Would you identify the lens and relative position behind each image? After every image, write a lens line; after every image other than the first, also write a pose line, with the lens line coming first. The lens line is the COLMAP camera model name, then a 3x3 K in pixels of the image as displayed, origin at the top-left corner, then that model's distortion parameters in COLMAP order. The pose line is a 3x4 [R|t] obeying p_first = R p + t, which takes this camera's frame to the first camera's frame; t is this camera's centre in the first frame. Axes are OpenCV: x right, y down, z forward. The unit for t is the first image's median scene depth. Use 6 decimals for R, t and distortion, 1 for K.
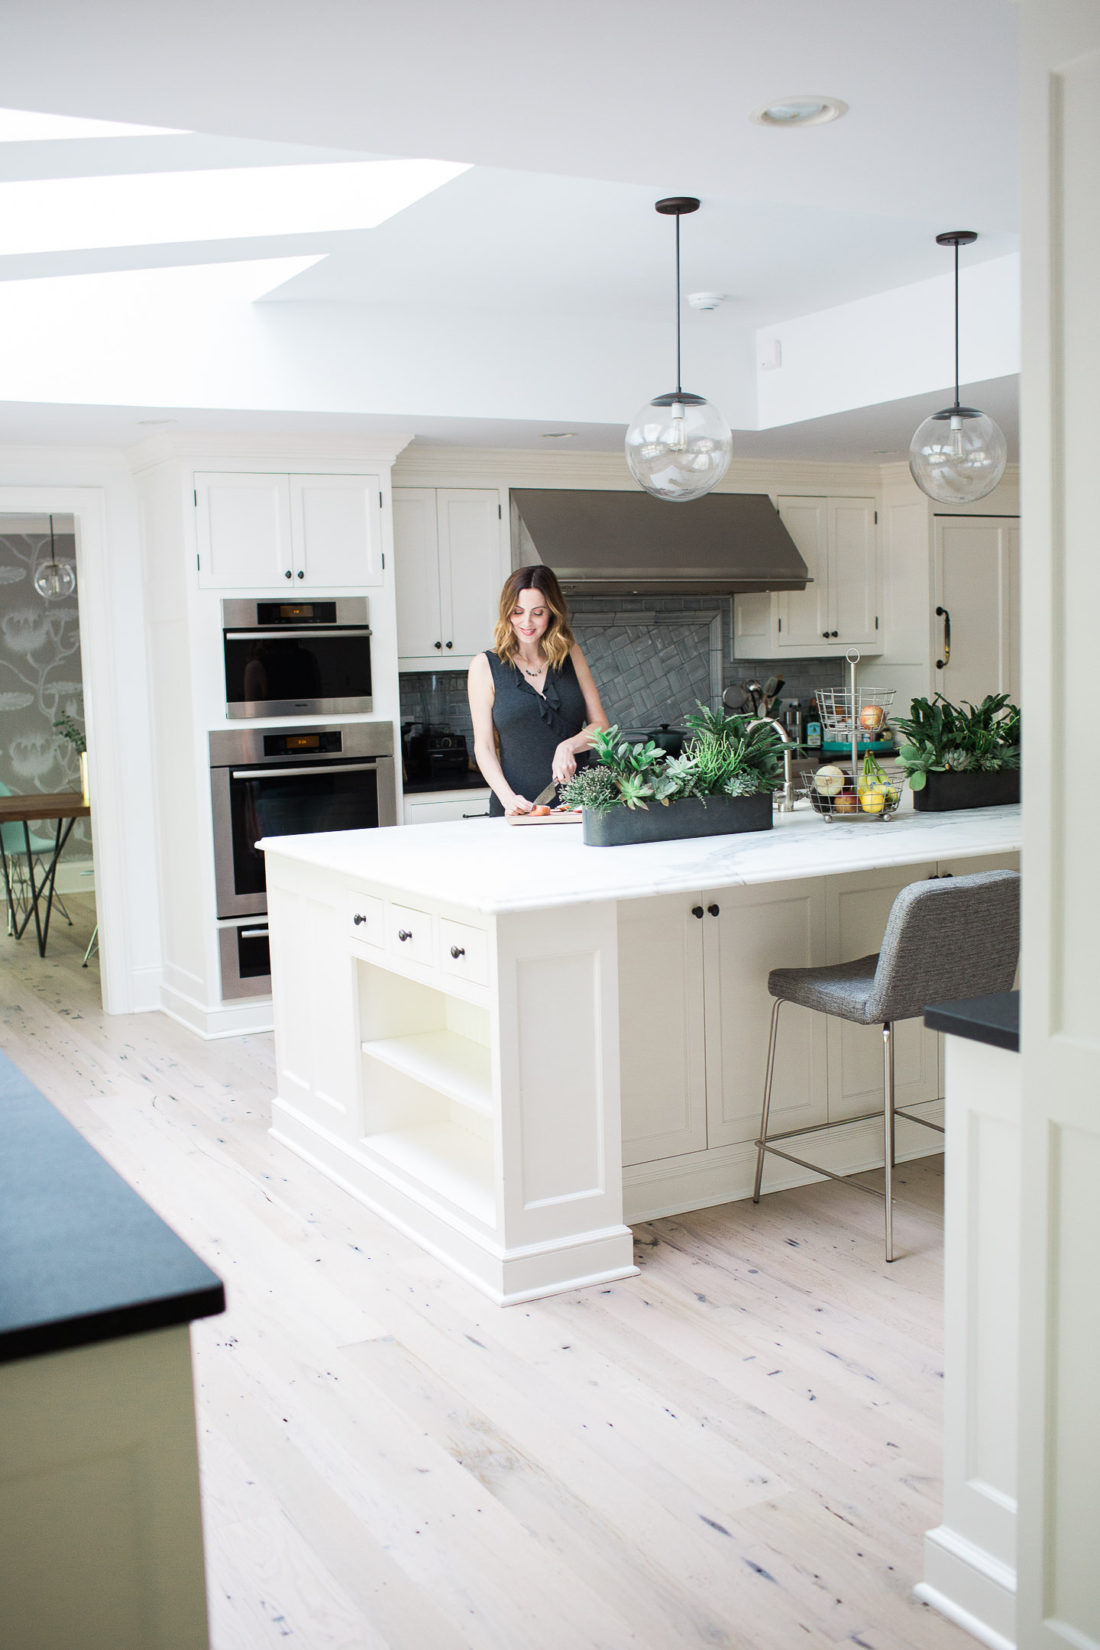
lens RADIAL K [[1615.6, 0, 550.0], [0, 1615.6, 825.0], [0, 0, 1]] dist [-0.062874, 0.006895]
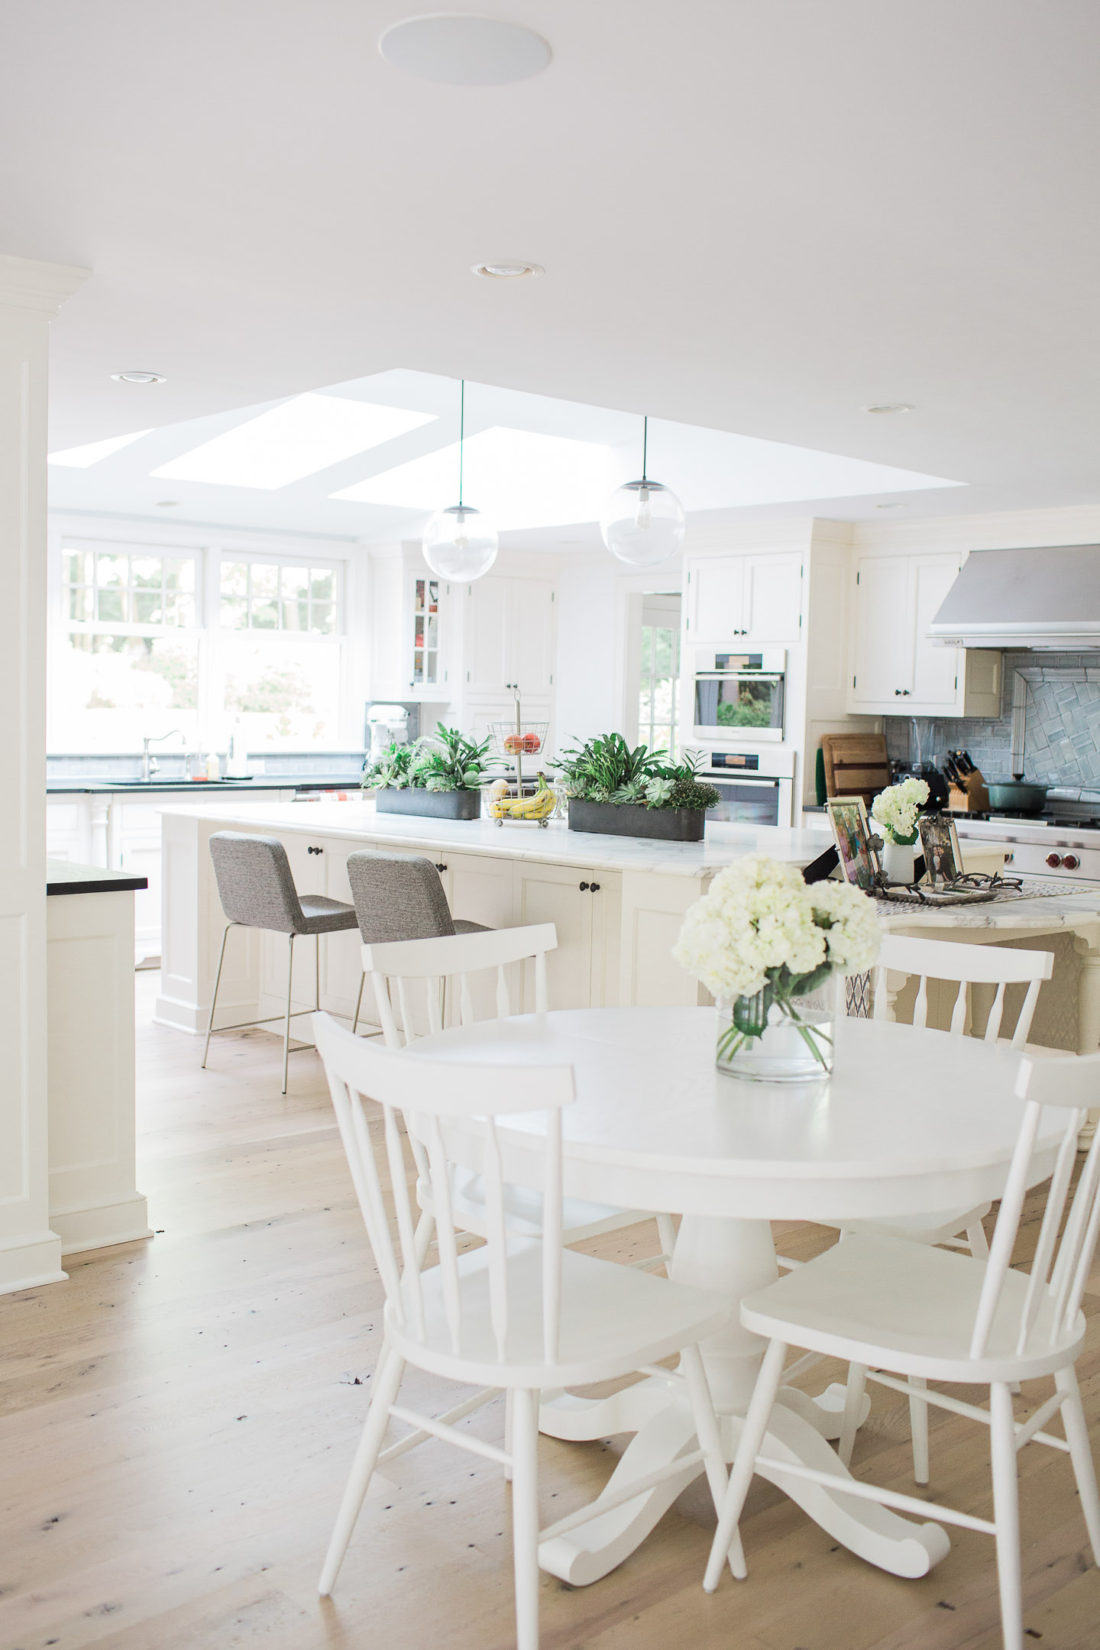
lens RADIAL K [[1615.6, 0, 550.0], [0, 1615.6, 825.0], [0, 0, 1]] dist [-0.062874, 0.006895]
pose [[0.258084, 0.106594, -0.960224, 0.877401], [-0.139222, 0.987624, 0.072216, -0.059972], [0.956039, 0.115047, 0.269730, 0.418394]]
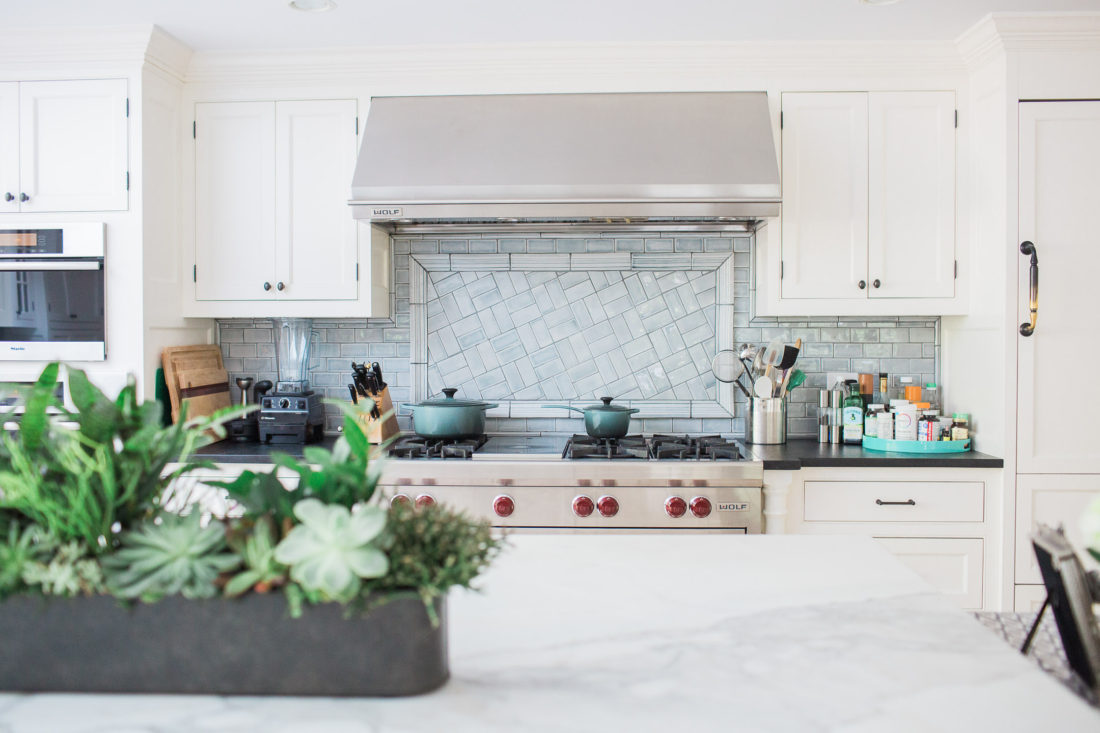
lens RADIAL K [[1077.1, 0, 528.3], [0, 1077.1, 350.7], [0, 0, 1]] dist [-0.062874, 0.006895]
pose [[0.847283, 0.037259, -0.529833, 0.305417], [-0.081753, 0.994798, -0.060779, -0.050072], [0.524812, 0.094813, 0.845922, 0.544519]]
